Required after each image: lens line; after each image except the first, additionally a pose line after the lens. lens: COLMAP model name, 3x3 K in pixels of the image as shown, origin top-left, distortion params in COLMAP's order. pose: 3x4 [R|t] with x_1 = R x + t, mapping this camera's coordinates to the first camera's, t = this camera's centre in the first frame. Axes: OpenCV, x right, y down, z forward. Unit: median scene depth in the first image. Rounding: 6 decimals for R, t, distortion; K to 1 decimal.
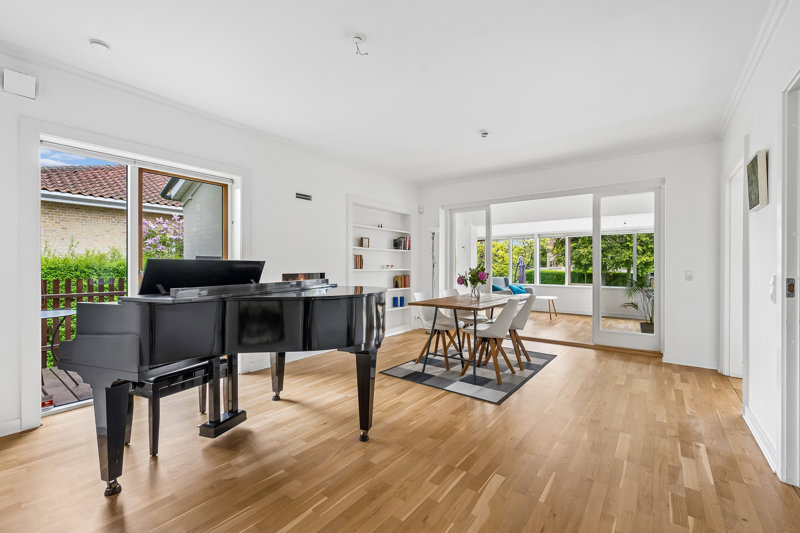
lens RADIAL K [[339.7, 0, 400.0], [0, 339.7, 266.5], [0, 0, 1]] dist [0.002856, 0.000016]
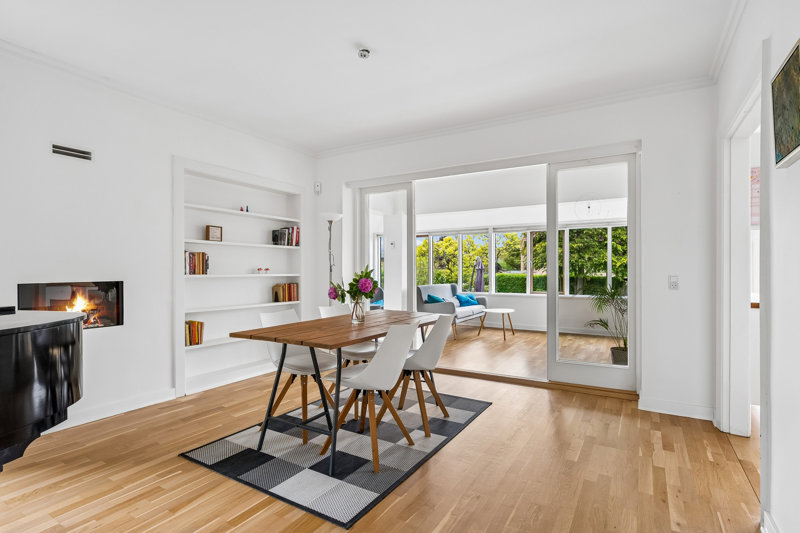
lens RADIAL K [[402.5, 0, 401.4], [0, 402.5, 270.3], [0, 0, 1]] dist [-0.000093, 0.000426]
pose [[0.993896, -0.003656, 0.110263, 0.181600], [0.003633, 0.999993, 0.000413, 0.000637], [-0.110264, -0.000010, 0.993902, 0.215457]]
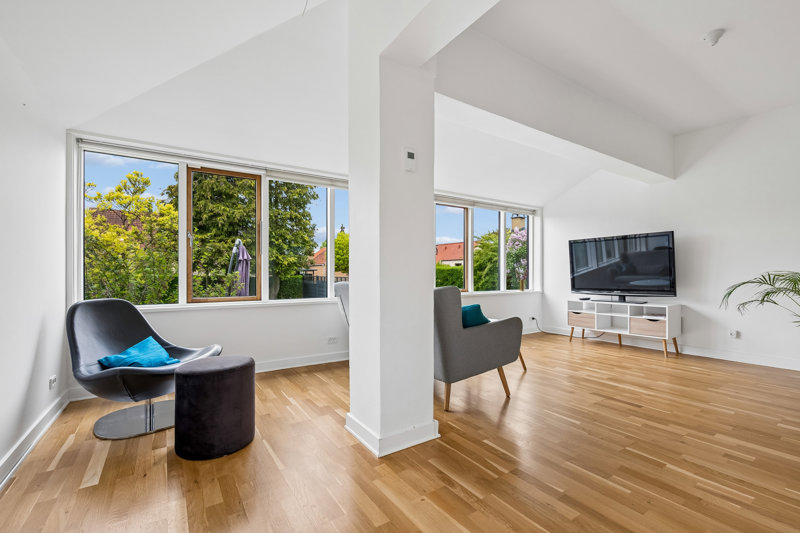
lens RADIAL K [[350.9, 0, 400.0], [0, 350.9, 266.5], [0, 0, 1]] dist [-0.001035, -0.000265]
pose [[0.325615, 0.016374, 0.945361, -0.078859], [0.002283, 0.999834, -0.018104, 0.041349], [-0.945500, 0.008053, 0.325523, 1.540346]]
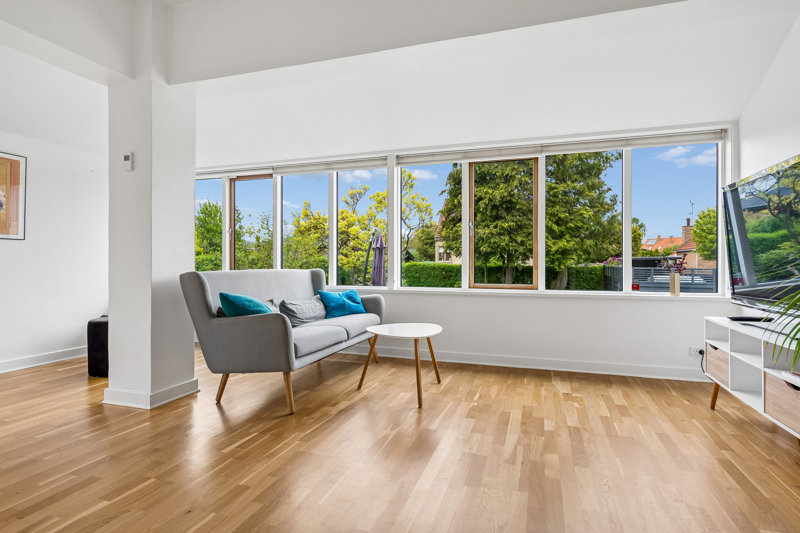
lens RADIAL K [[434.9, 0, 400.0], [0, 434.9, 266.5], [0, 0, 1]] dist [-0.002027, -0.000916]
pose [[0.948246, -0.003401, 0.317520, 0.469516], [0.000448, 0.999956, 0.009373, 0.045641], [-0.317538, -0.008746, 0.948205, 0.990807]]
